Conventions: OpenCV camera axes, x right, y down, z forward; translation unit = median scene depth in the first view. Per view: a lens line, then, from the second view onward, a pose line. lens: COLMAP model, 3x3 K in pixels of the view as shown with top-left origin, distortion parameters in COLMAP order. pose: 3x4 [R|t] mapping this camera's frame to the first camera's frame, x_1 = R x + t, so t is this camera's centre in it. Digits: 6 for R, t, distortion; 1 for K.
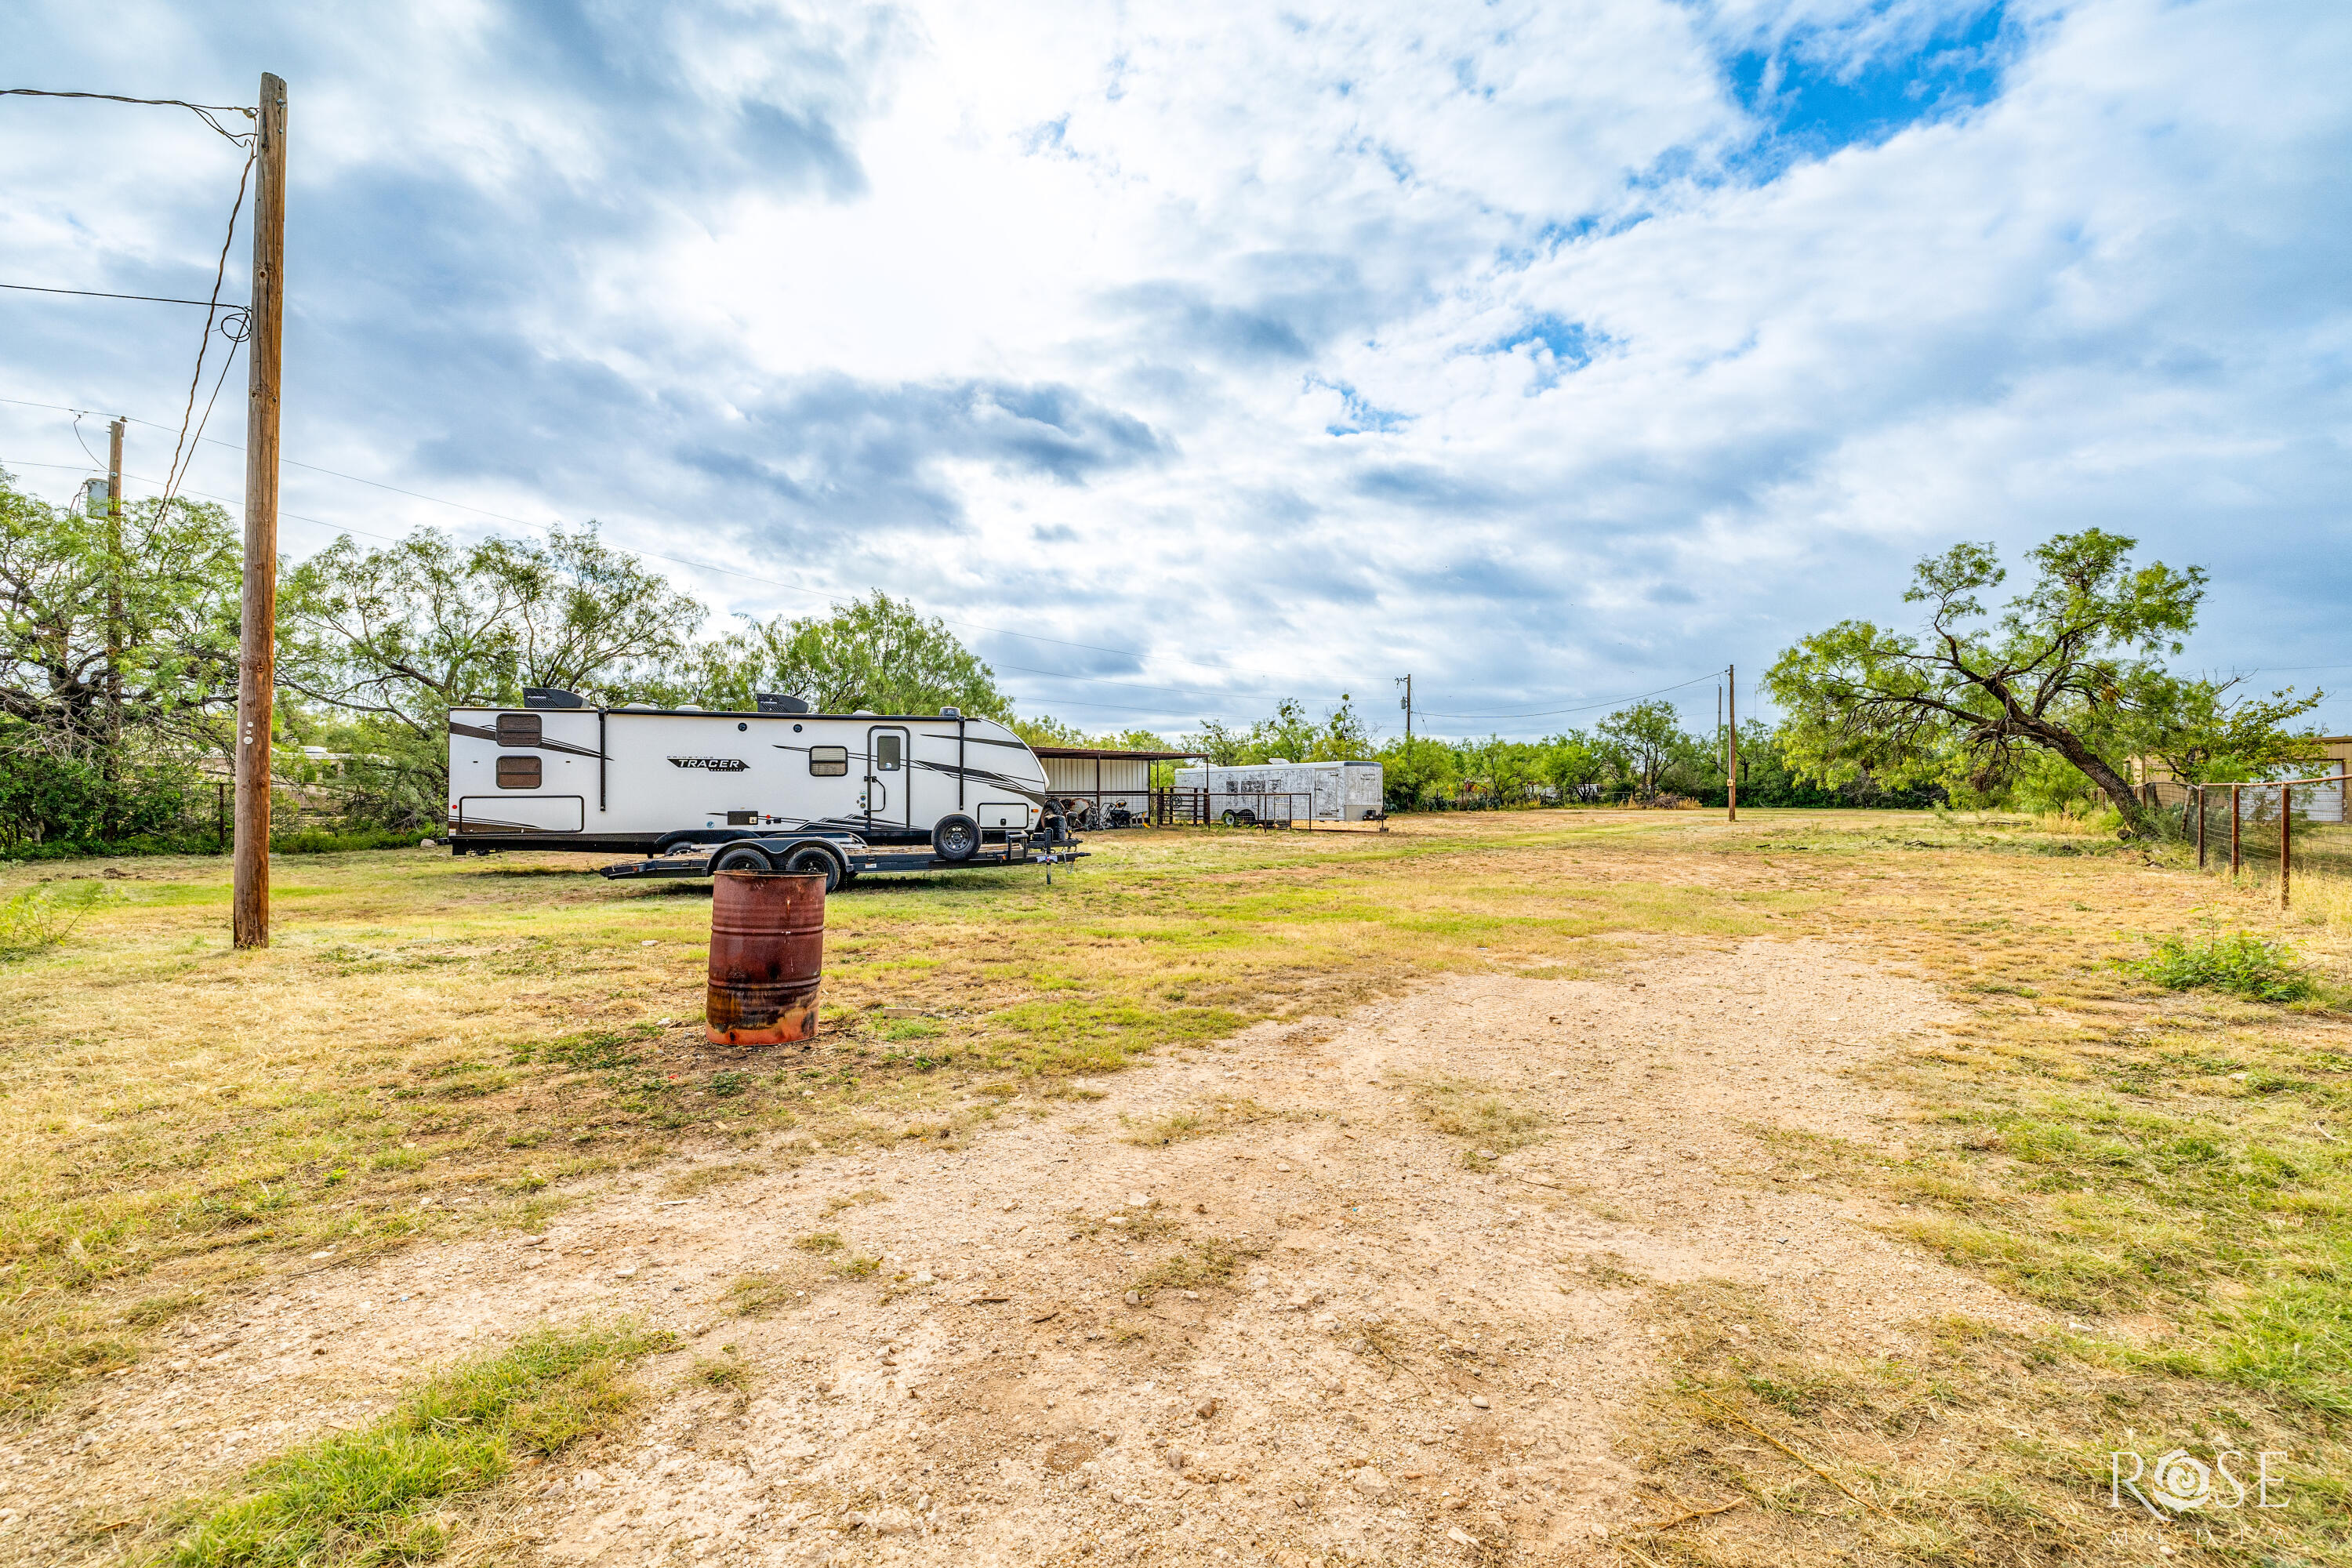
lens RADIAL K [[920.6, 0, 1171.1], [0, 920.6, 789.8], [0, 0, 1]] dist [-0.000940, -0.000159]
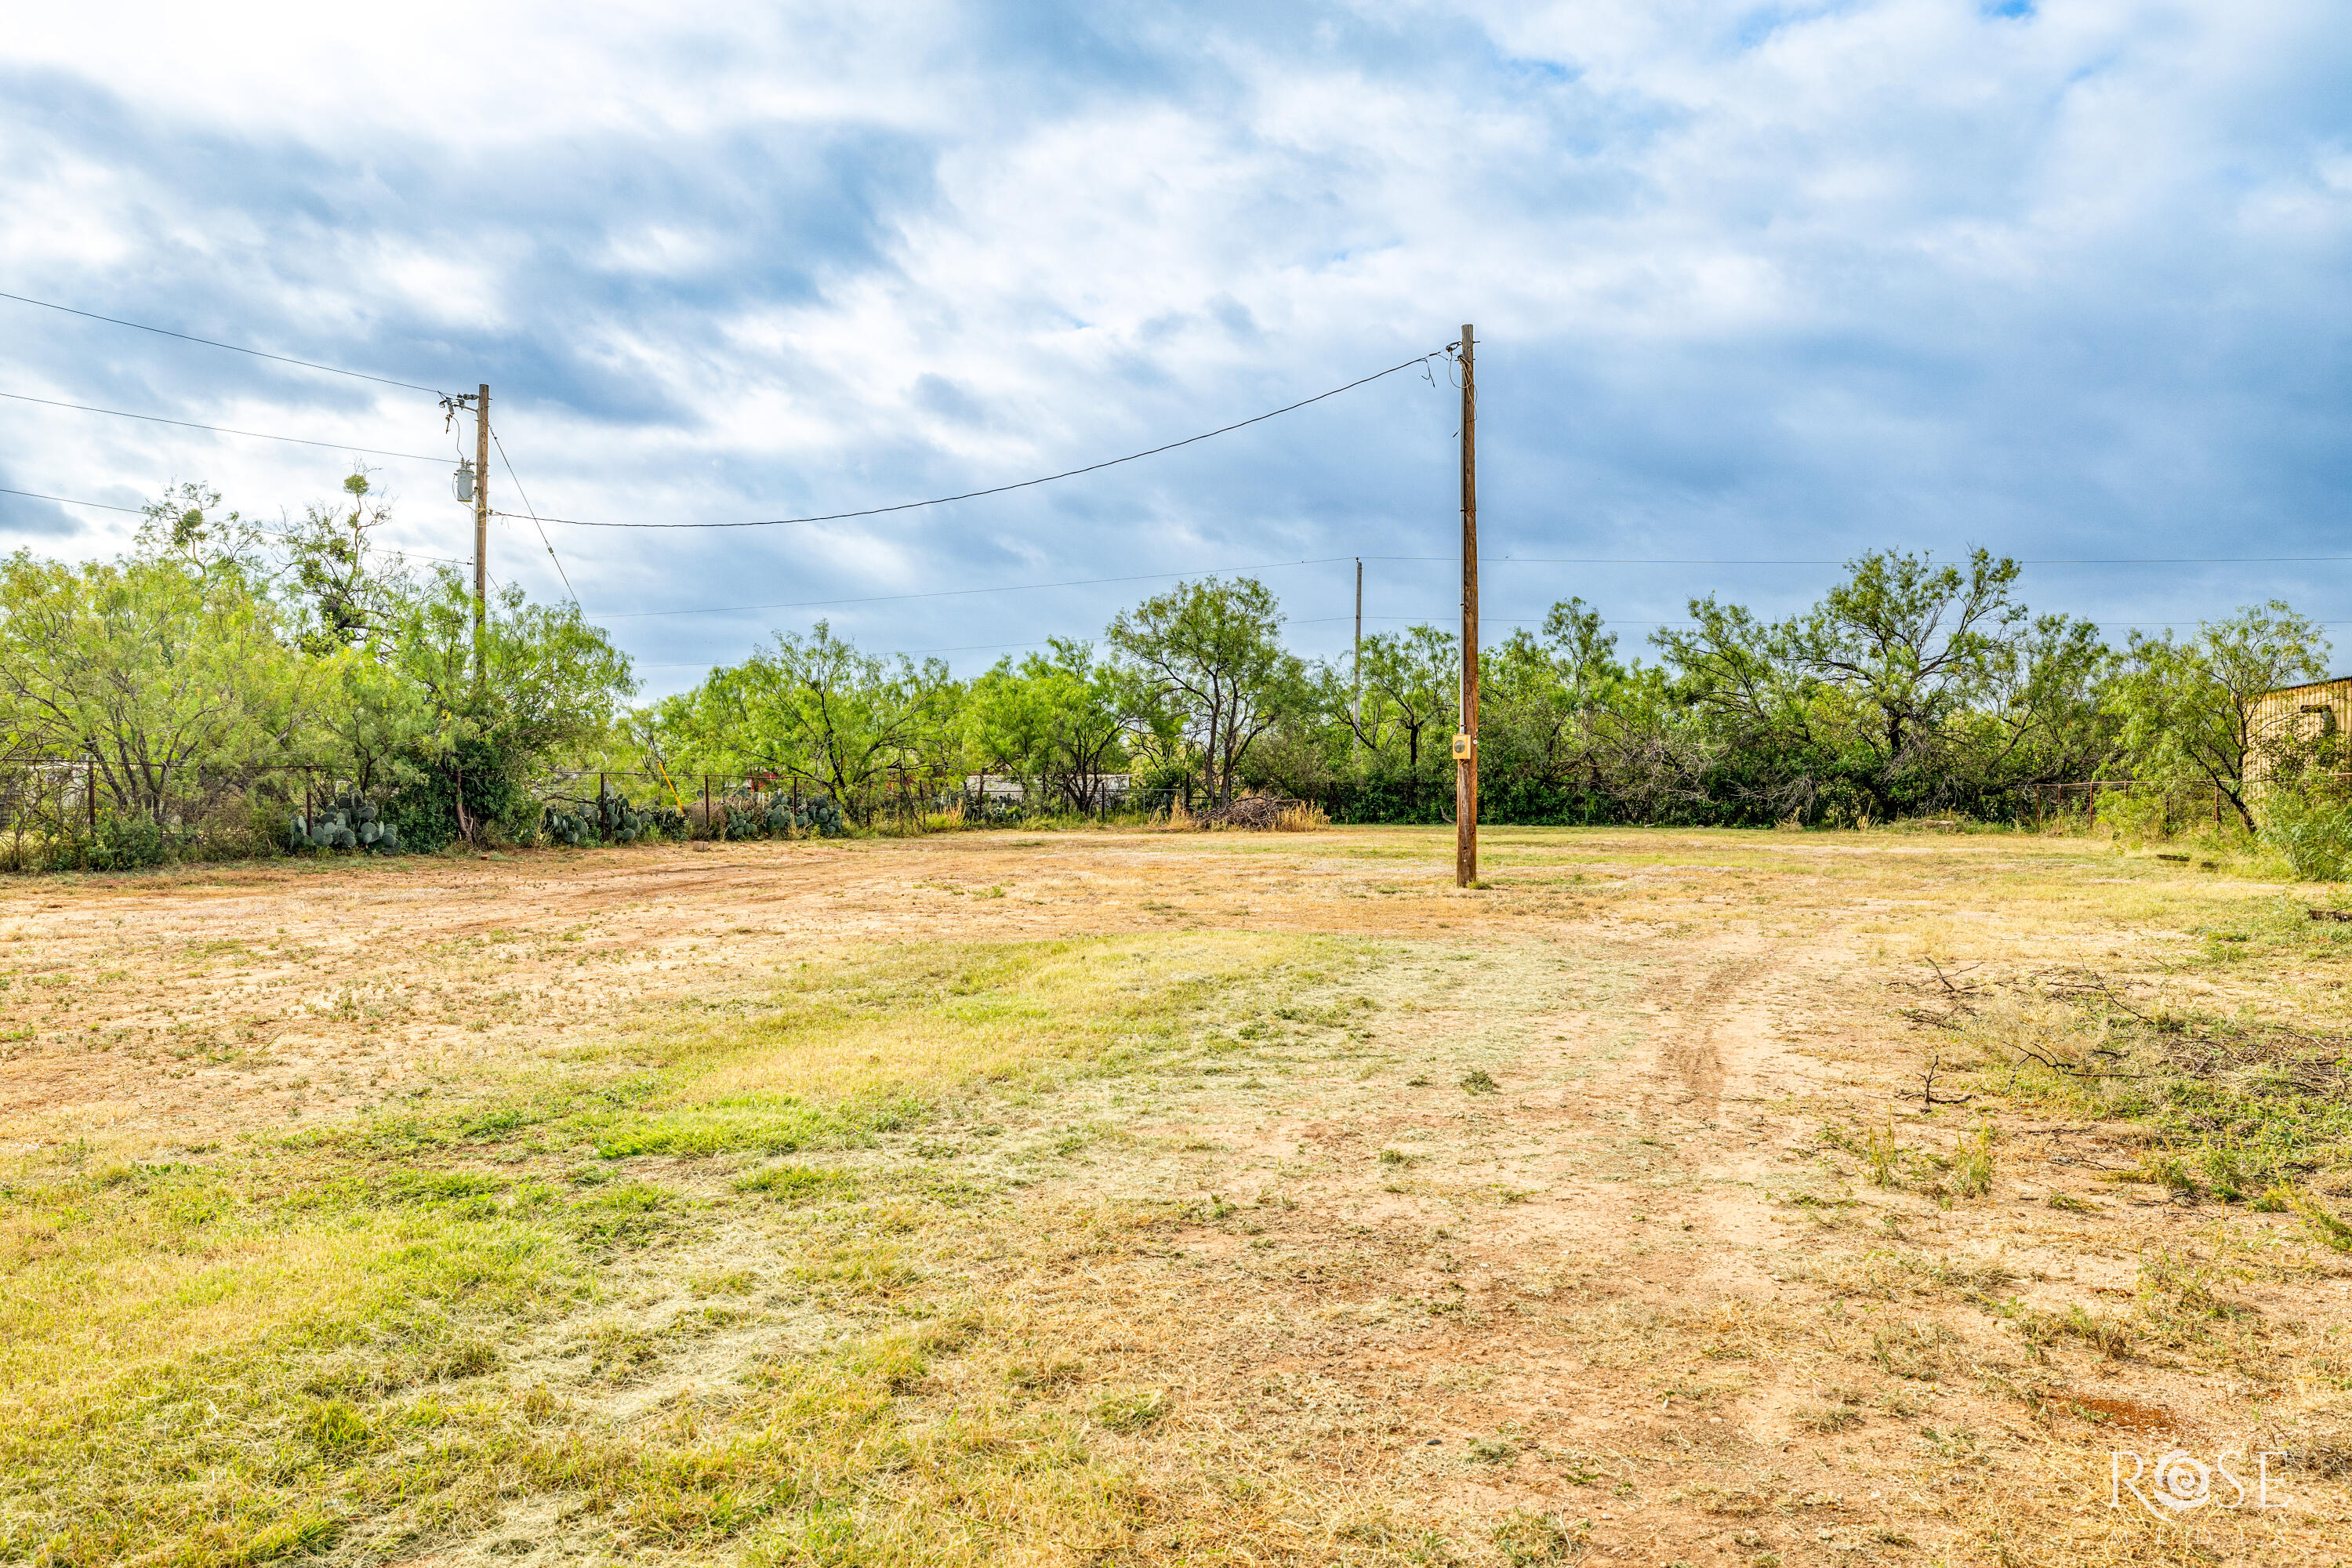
lens RADIAL K [[920.6, 0, 1175.2], [0, 920.6, 791.0], [0, 0, 1]] dist [-0.000940, -0.000159]
pose [[0.914587, 0.008942, 0.404289, 1.065273], [-0.004013, 0.999907, -0.013038, 0.028537], [-0.404368, 0.010302, 0.914538, 2.003697]]
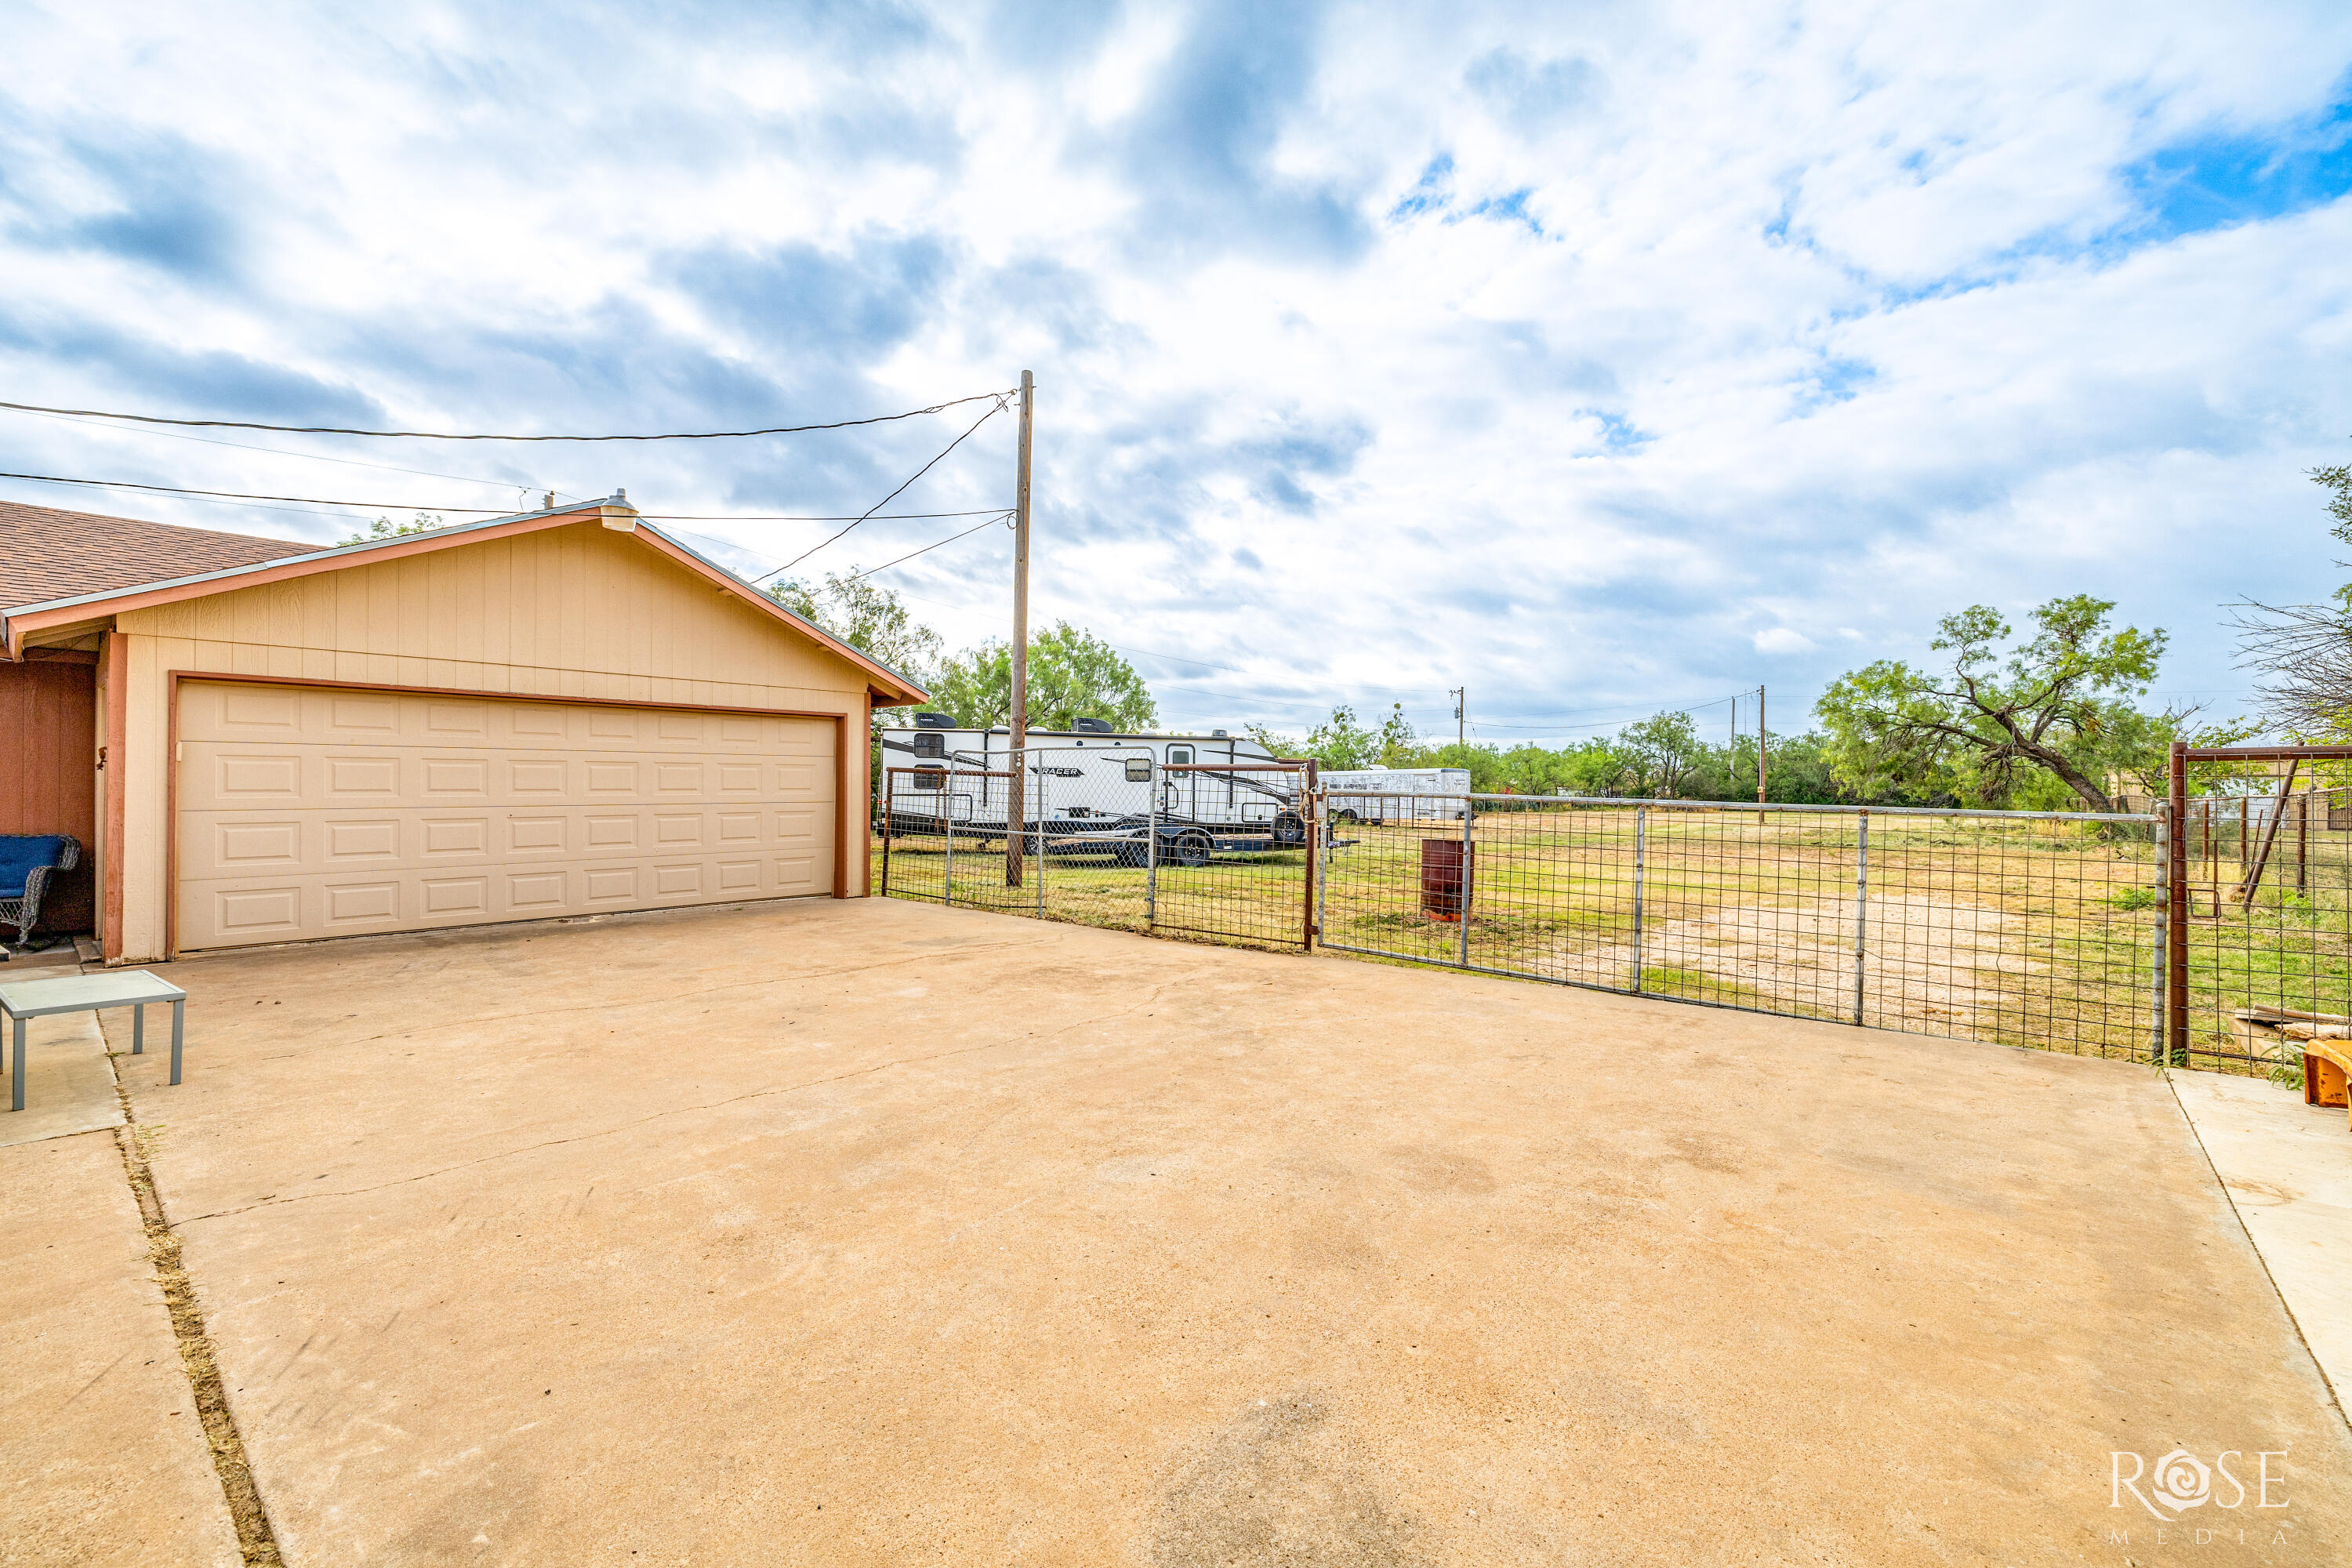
lens RADIAL K [[920.6, 0, 1175.0], [0, 920.6, 788.1], [0, 0, 1]] dist [-0.000940, -0.000159]
pose [[0.999851, 0.010284, 0.013866, -0.238685], [-0.010291, 0.999947, 0.000433, -0.004477], [-0.013860, -0.000576, 0.999904, -0.229655]]
